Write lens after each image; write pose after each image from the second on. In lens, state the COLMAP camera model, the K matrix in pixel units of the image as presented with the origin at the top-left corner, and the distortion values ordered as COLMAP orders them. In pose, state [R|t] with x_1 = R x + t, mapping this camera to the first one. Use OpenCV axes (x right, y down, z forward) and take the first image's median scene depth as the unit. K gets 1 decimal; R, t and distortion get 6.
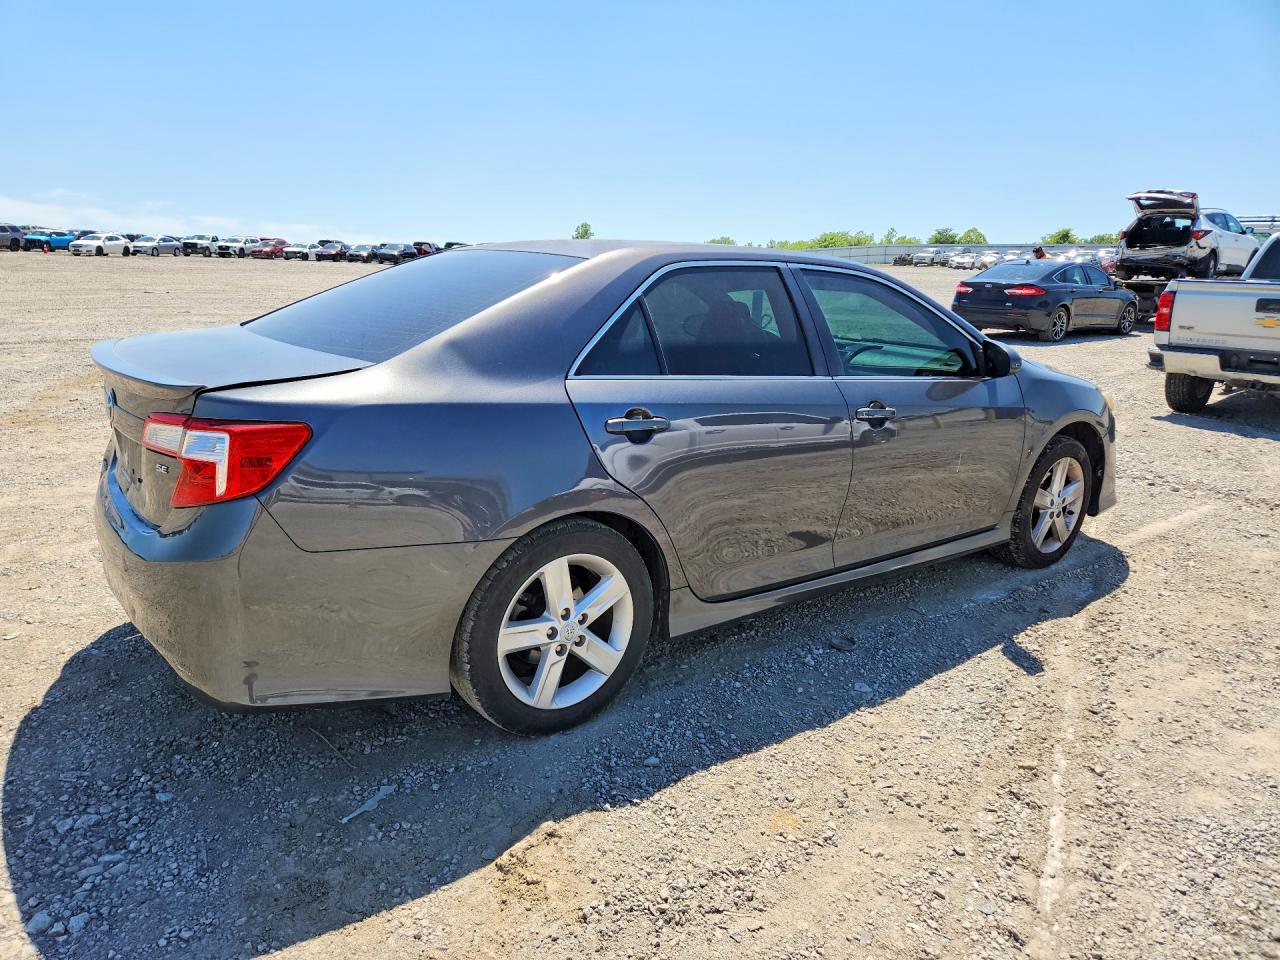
lens RADIAL K [[1004.2, 0, 627.8], [0, 1004.2, 478.9], [0, 0, 1]] dist [0.011376, 0.007859]
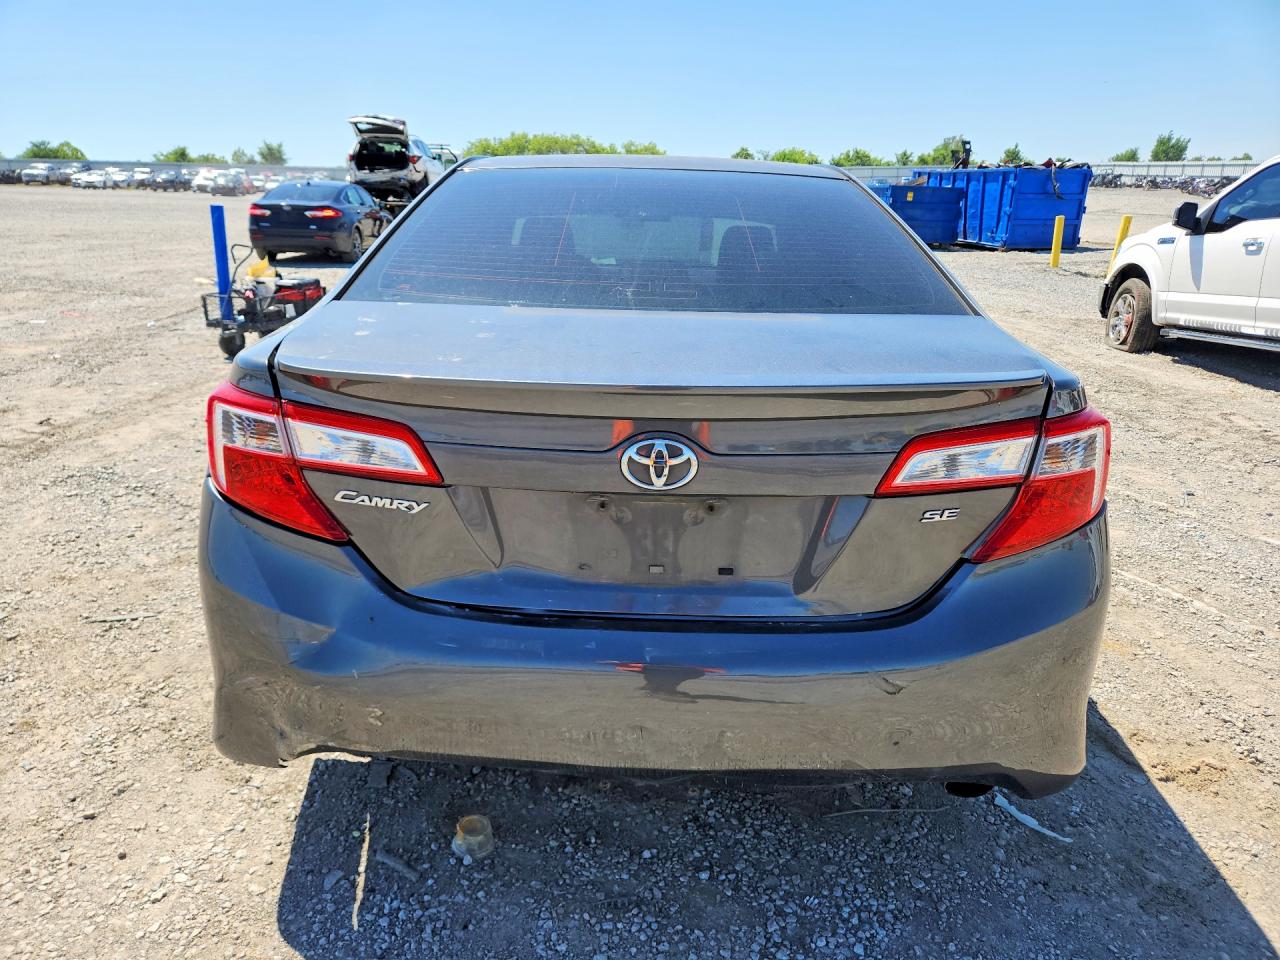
lens RADIAL K [[995.5, 0, 634.8], [0, 995.5, 479.1], [0, 0, 1]] dist [-0.007190, -0.003179]
pose [[0.514104, -0.236325, 0.824529, -0.294952], [0.170043, 0.970296, 0.172080, -0.046996], [-0.840703, 0.051738, 0.539019, 0.221016]]
